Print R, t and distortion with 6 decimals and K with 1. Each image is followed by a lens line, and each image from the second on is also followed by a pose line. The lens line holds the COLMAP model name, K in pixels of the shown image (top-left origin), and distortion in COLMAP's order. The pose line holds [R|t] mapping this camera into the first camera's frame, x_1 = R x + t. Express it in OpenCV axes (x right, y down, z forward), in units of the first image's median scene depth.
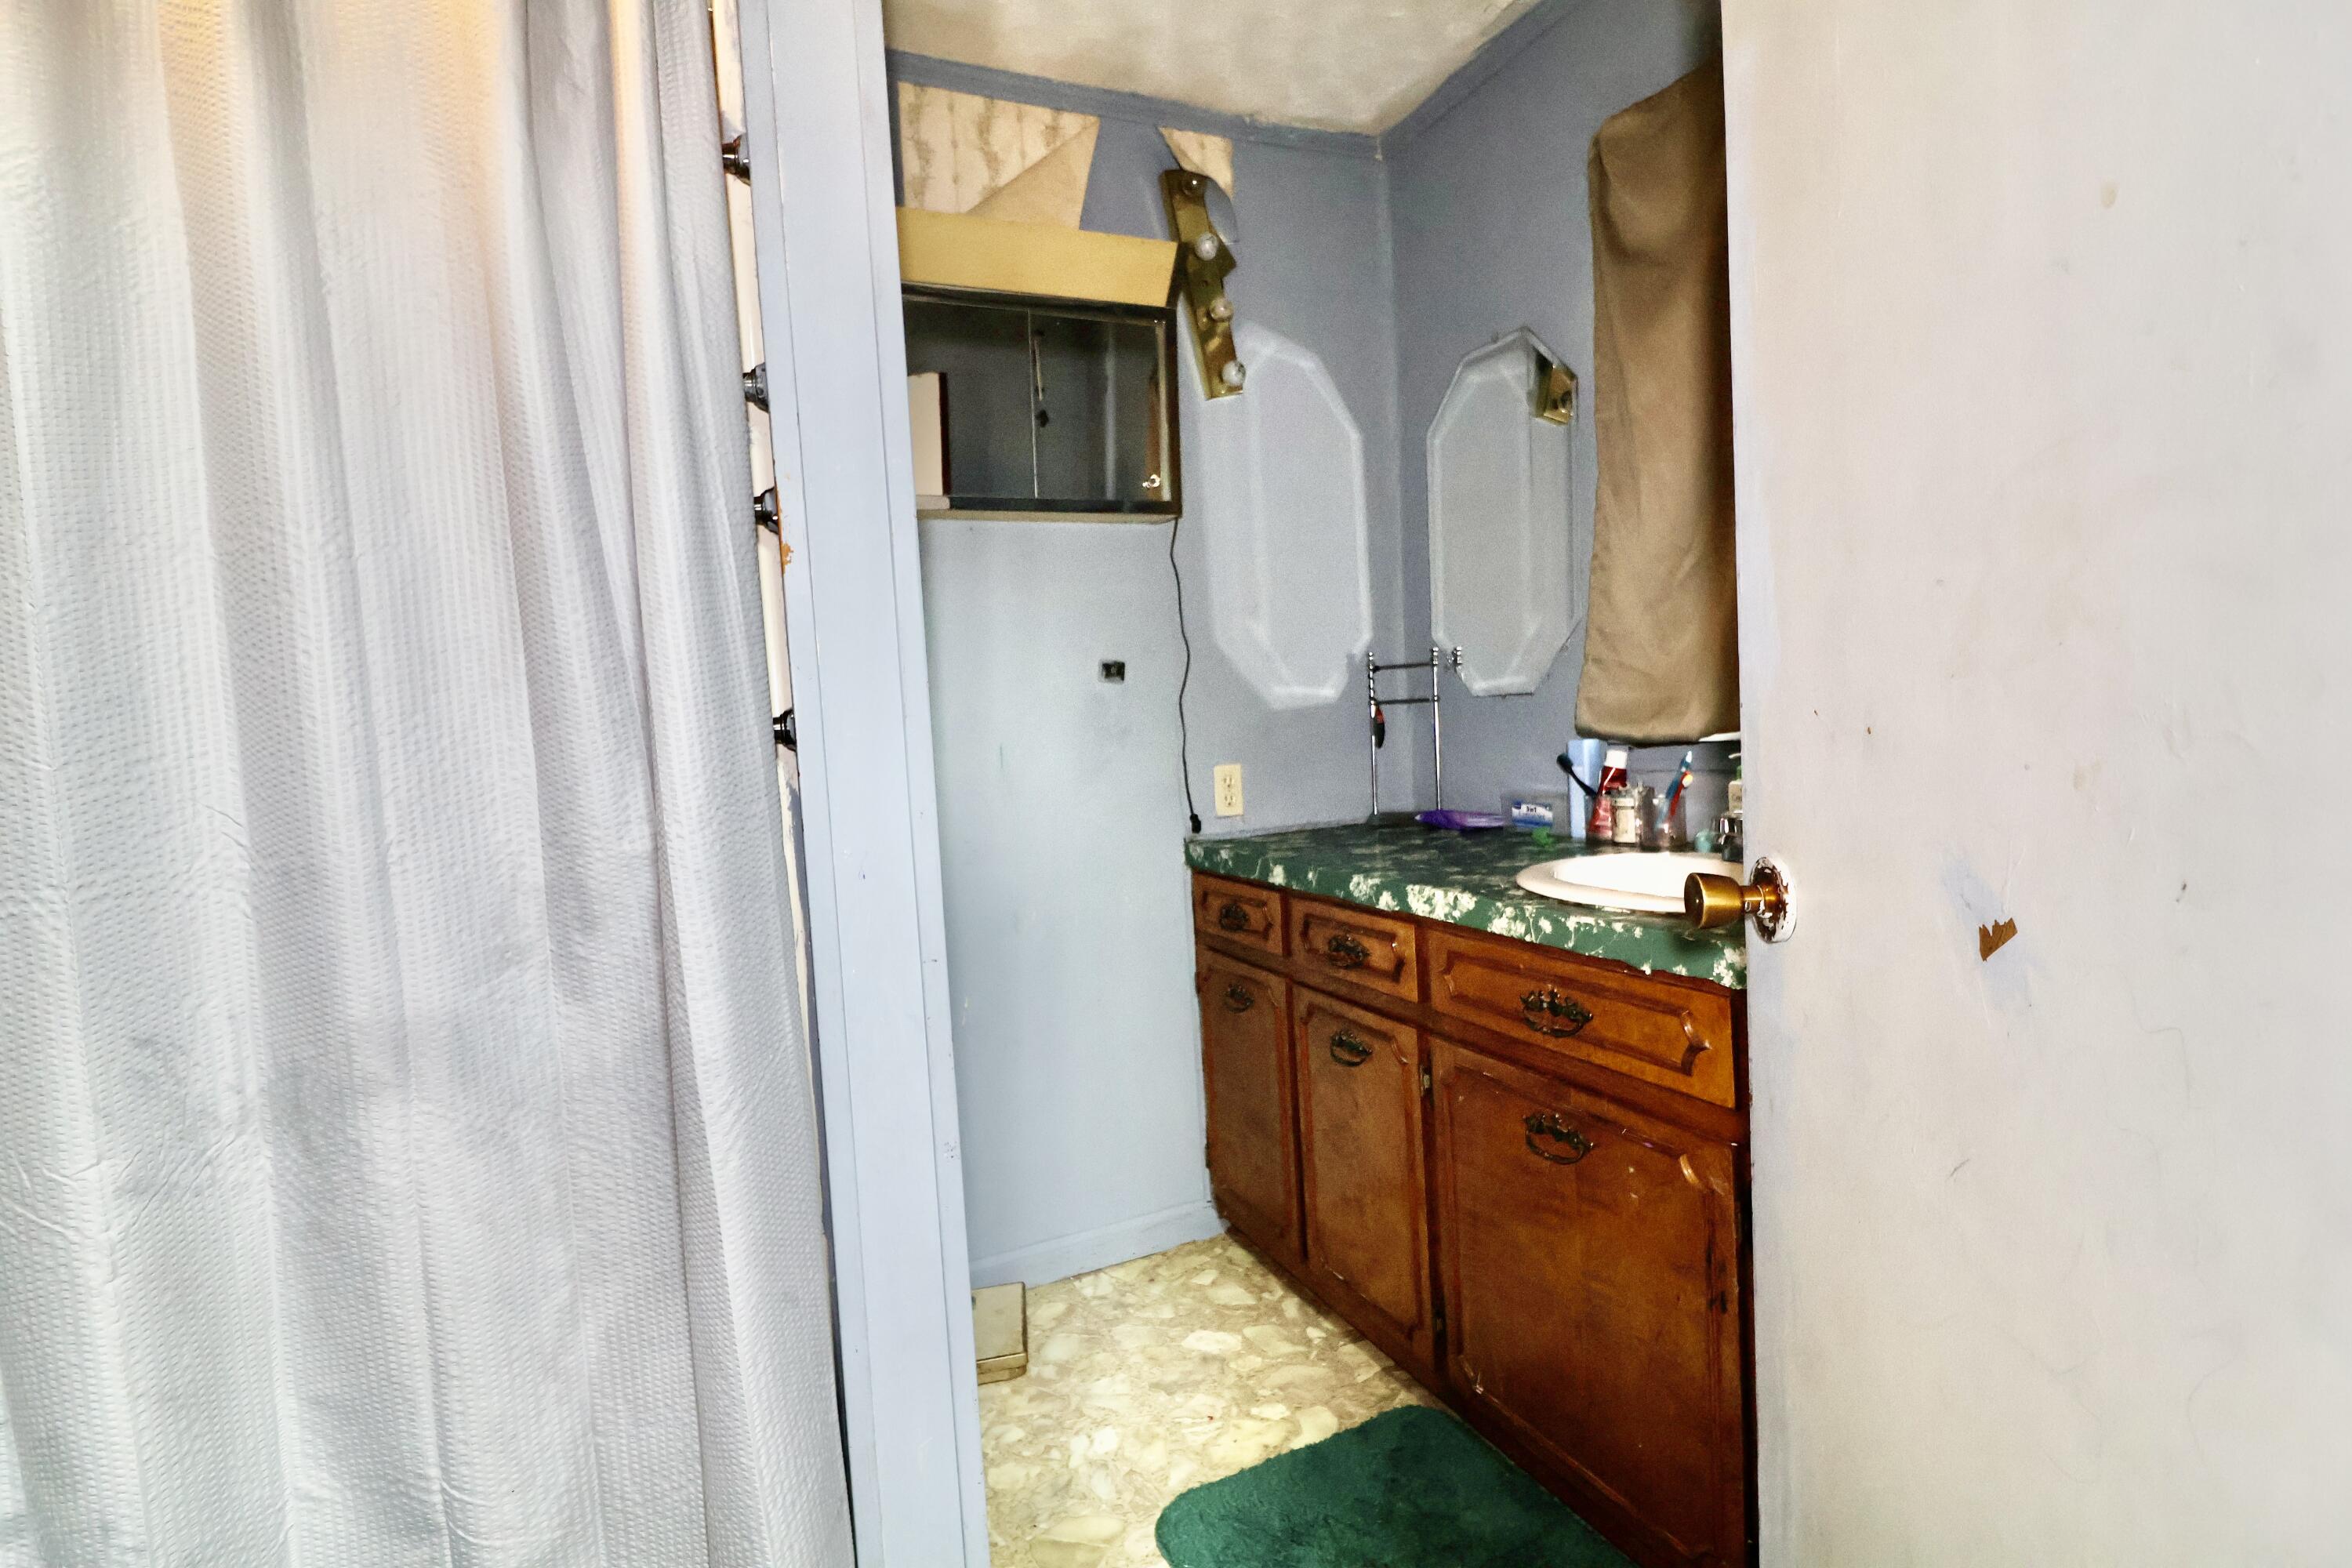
lens RADIAL K [[1086.1, 0, 1176.0], [0, 1086.1, 784.0], [0, 0, 1]] dist [-0.001433, -0.011454]
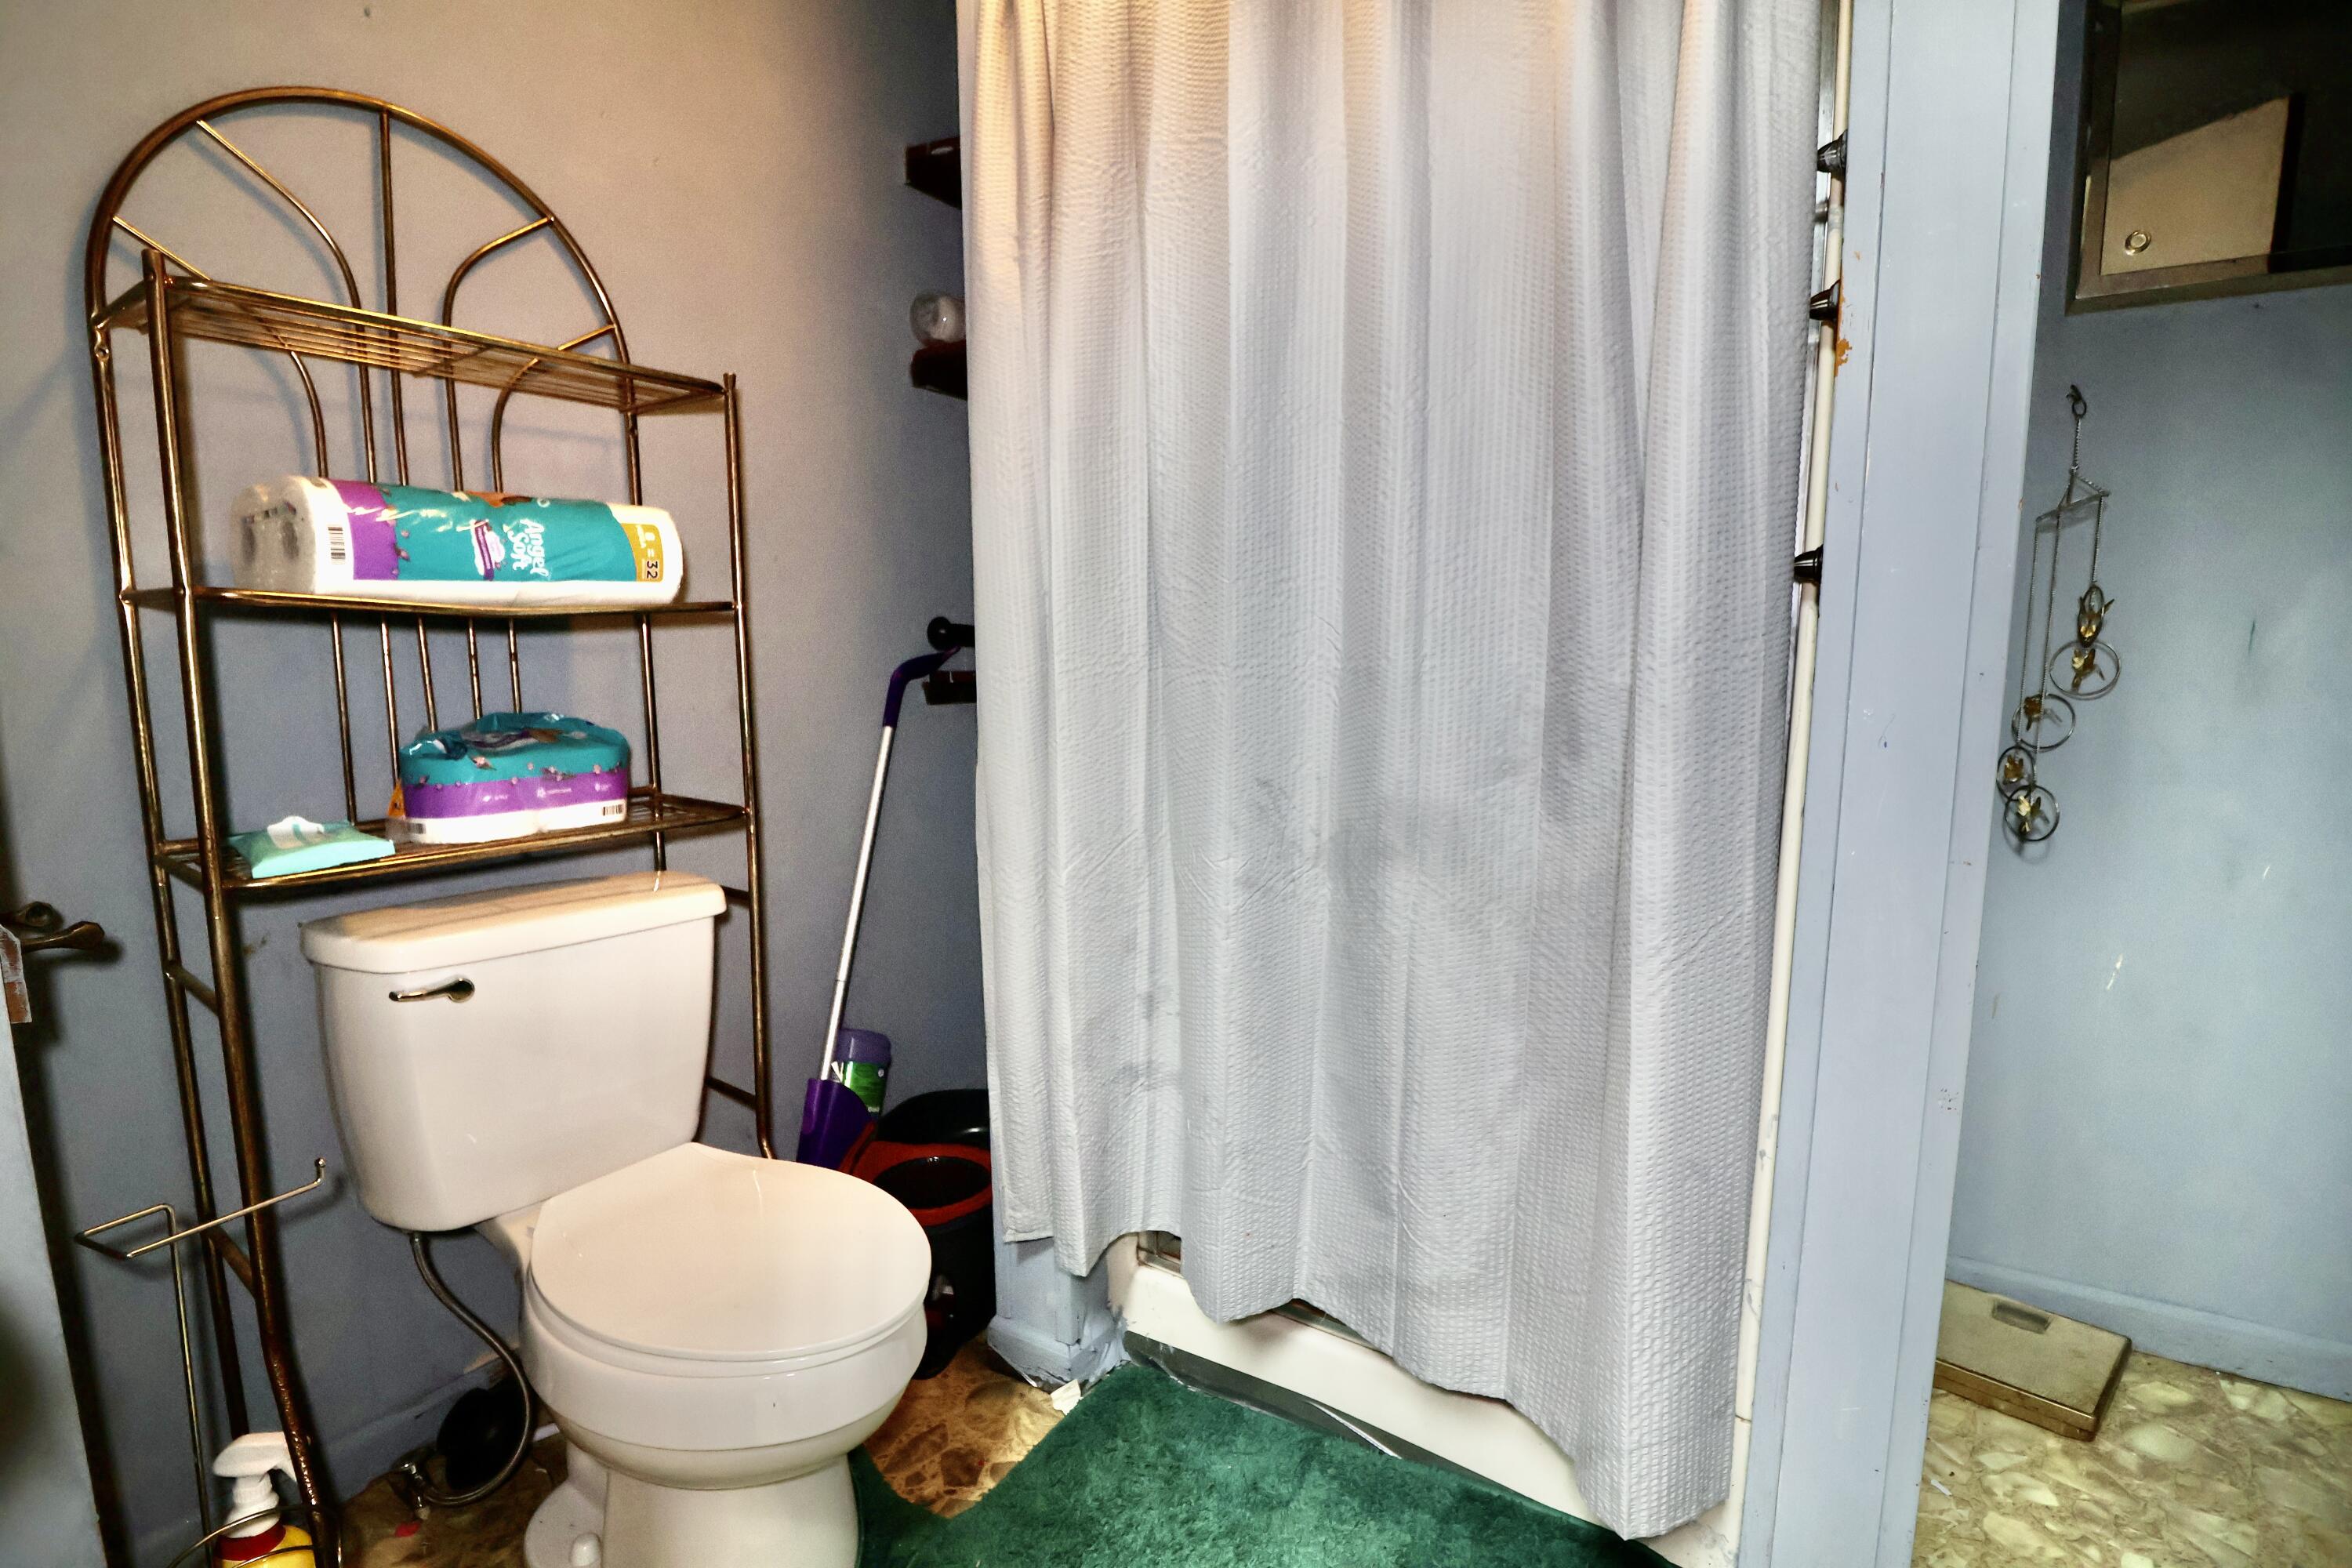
lens RADIAL K [[1086.1, 0, 1176.0], [0, 1086.1, 784.0], [0, 0, 1]] dist [-0.001433, -0.011454]
pose [[0.540095, 0.159311, -0.826388, 0.128253], [-0.068092, 0.986973, 0.145766, 0.037819], [0.838845, -0.022457, 0.543907, 0.117374]]
